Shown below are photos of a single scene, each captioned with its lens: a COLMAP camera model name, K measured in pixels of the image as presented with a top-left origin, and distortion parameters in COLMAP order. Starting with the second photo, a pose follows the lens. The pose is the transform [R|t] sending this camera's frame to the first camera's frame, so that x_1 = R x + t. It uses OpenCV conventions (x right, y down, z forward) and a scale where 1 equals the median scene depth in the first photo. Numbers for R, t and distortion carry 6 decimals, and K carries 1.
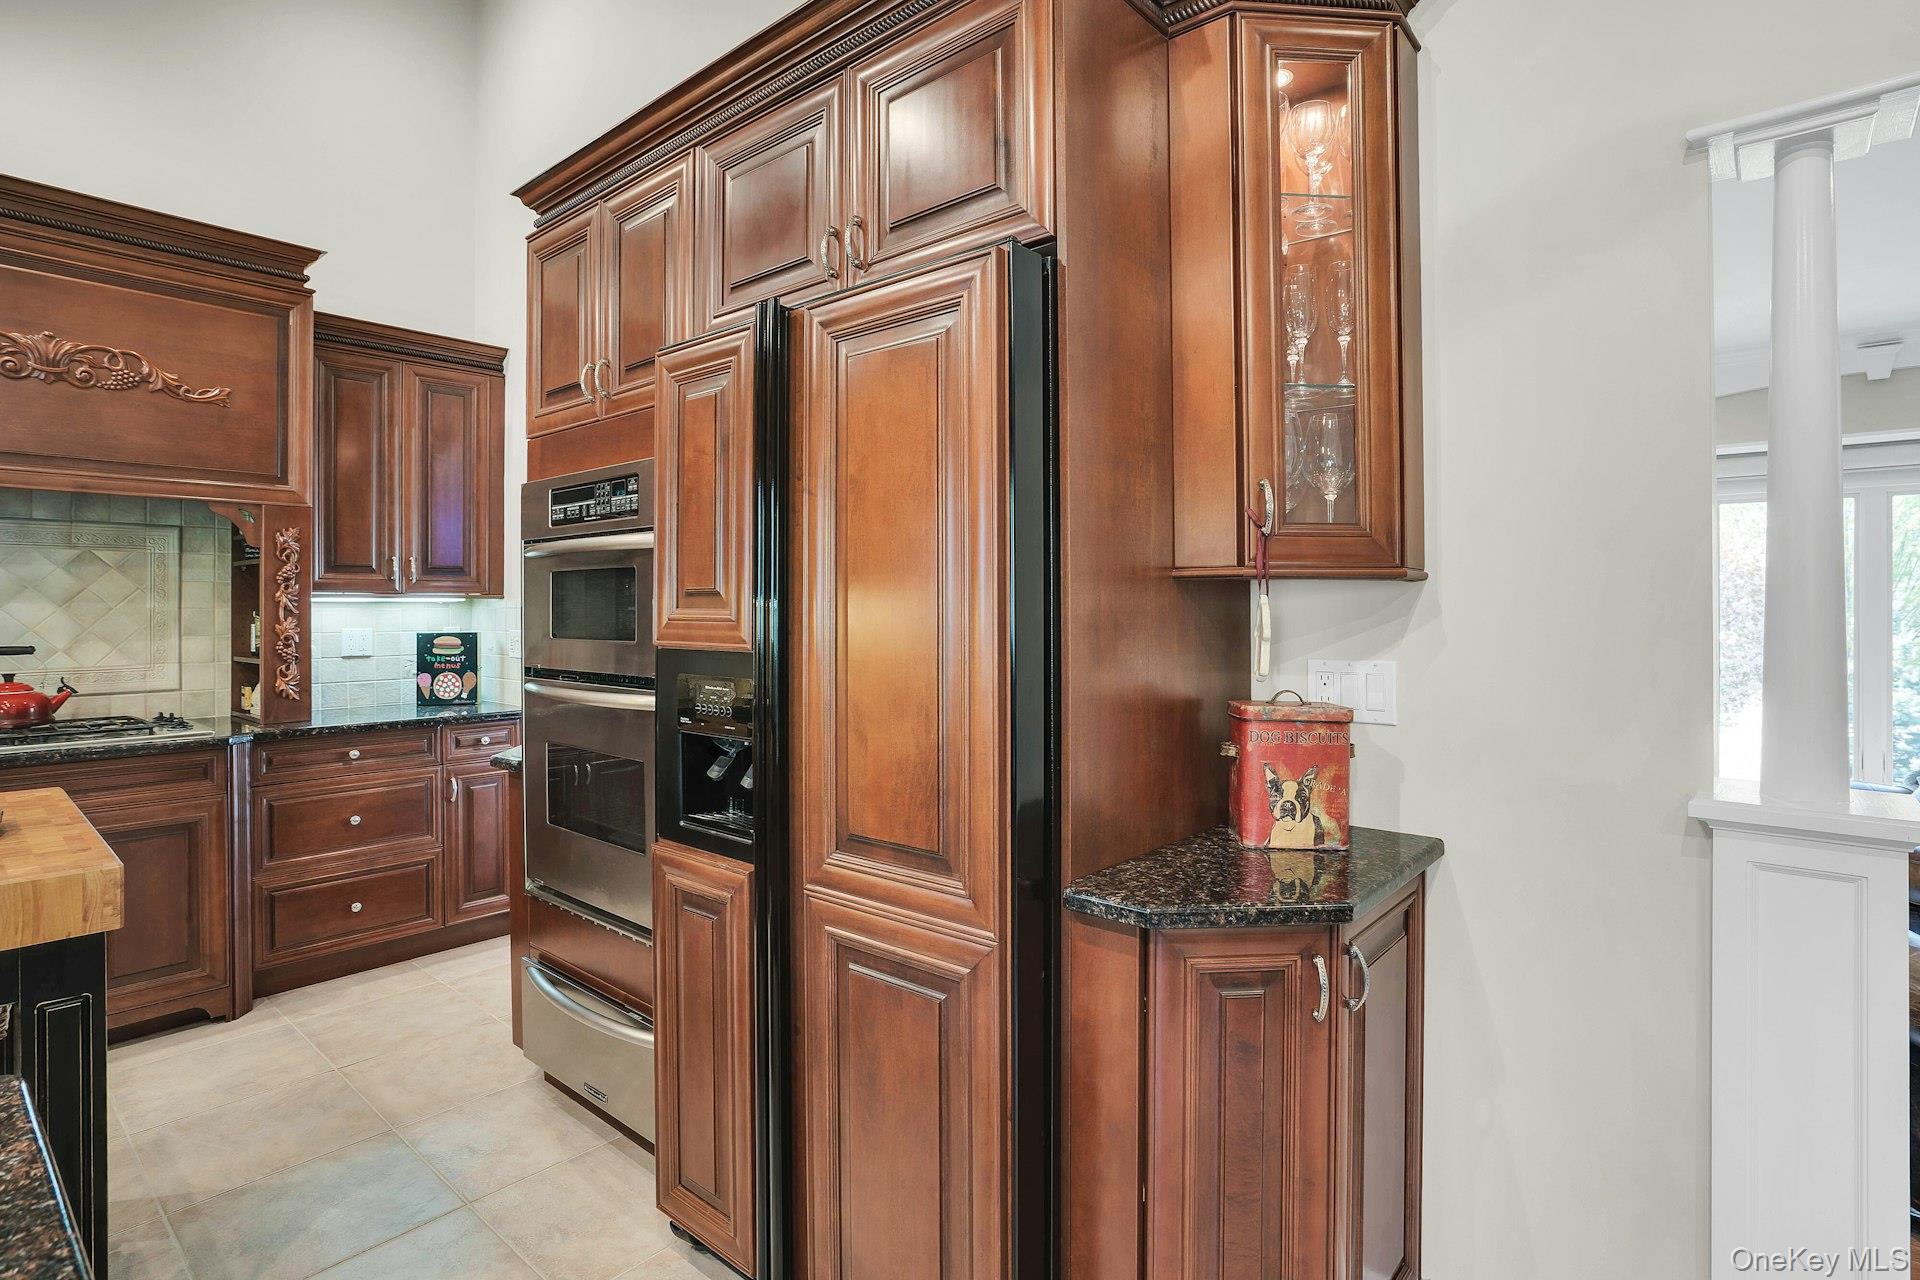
lens RADIAL K [[961.4, 0, 962.3], [0, 961.4, 608.2], [0, 0, 1]] dist [-0.040790, 0.024095]
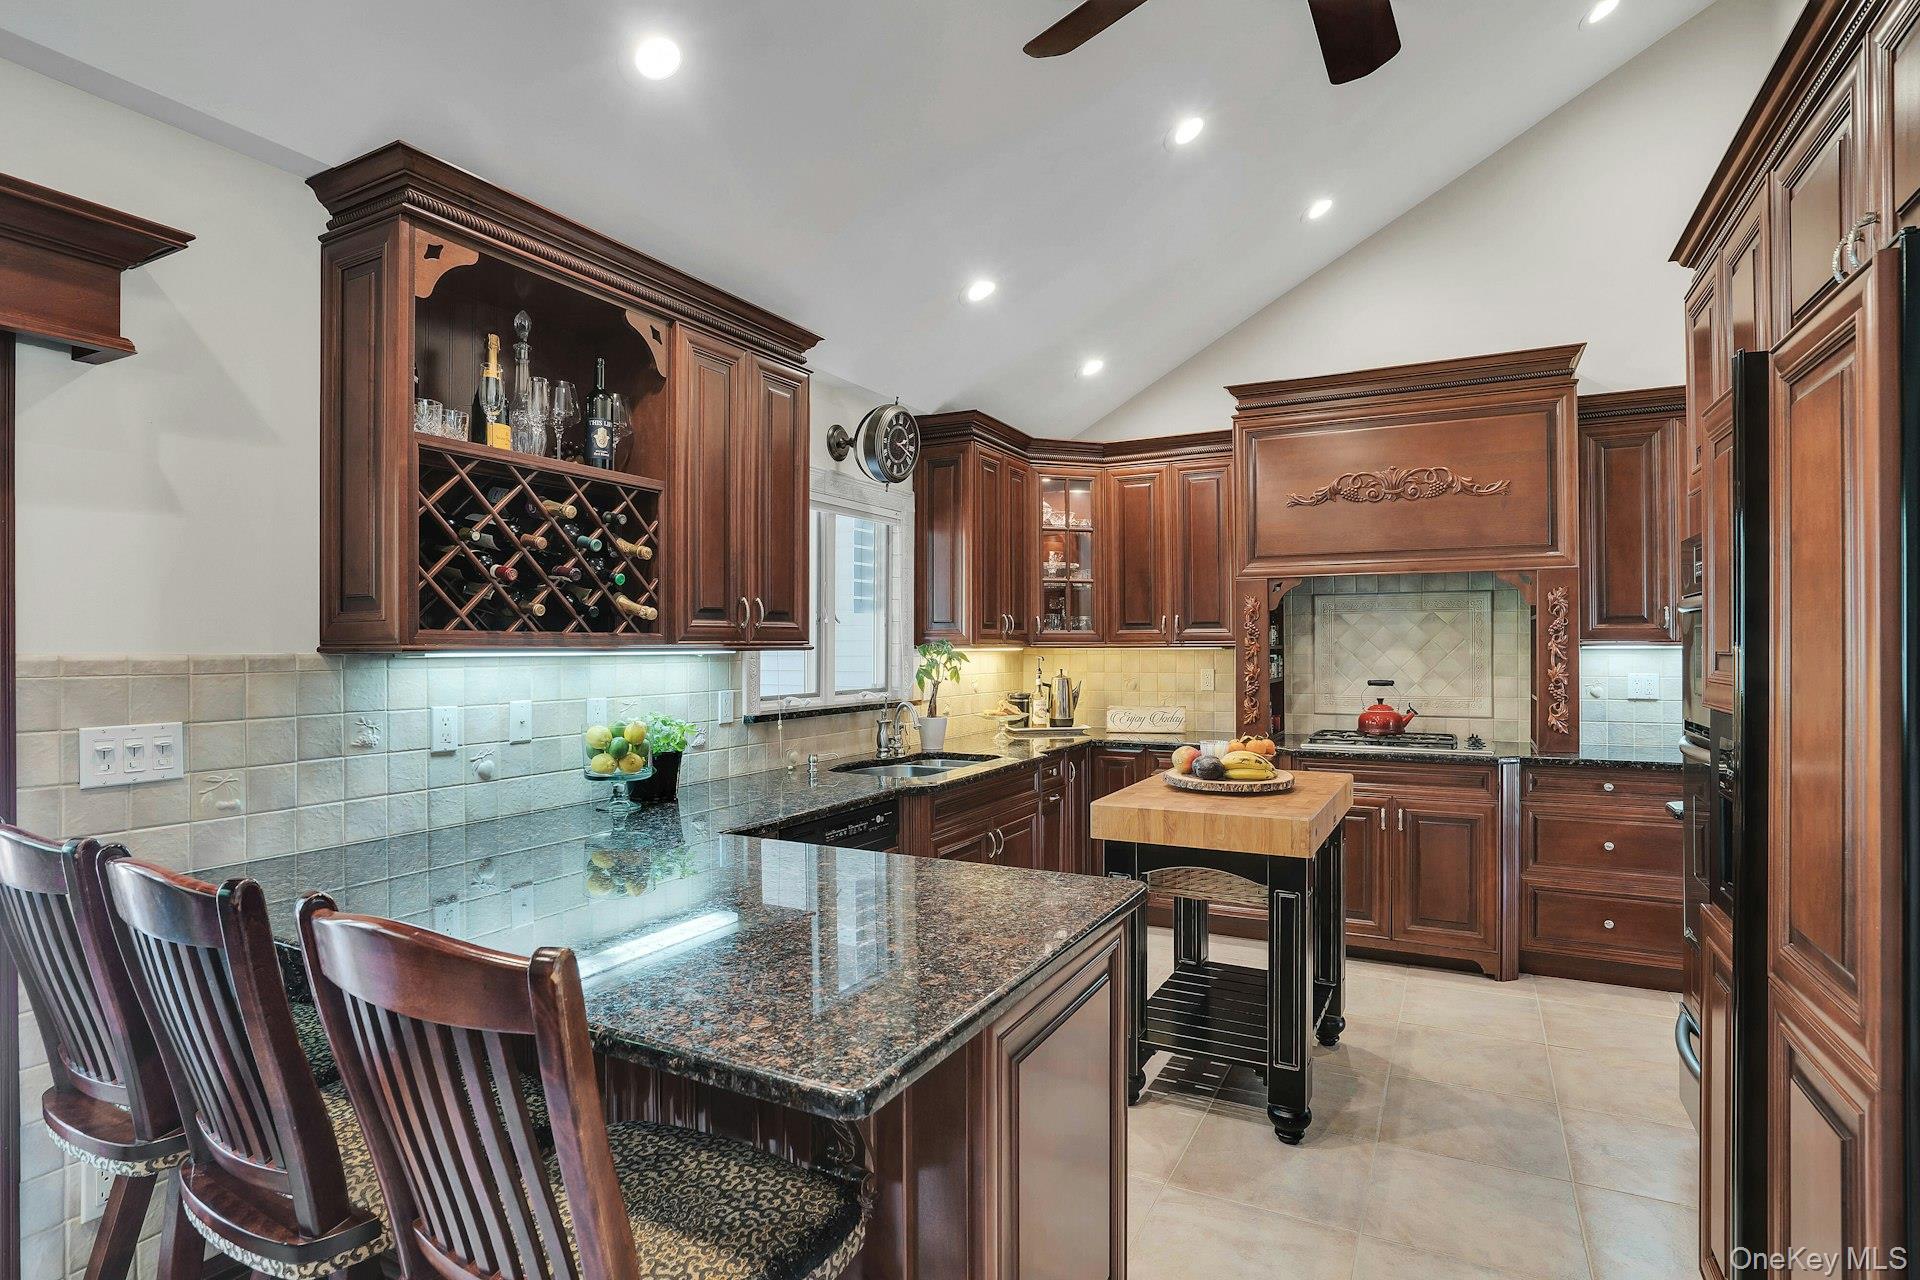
lens RADIAL K [[927.3, 0, 958.3], [0, 927.3, 640.9], [0, 0, 1]] dist [-0.028742, -0.001661]
pose [[0.220312, -0.006214, -0.975410, 0.241477], [0.003250, 0.999979, -0.005636, -0.014259], [0.975424, -0.001928, 0.220328, 0.020544]]
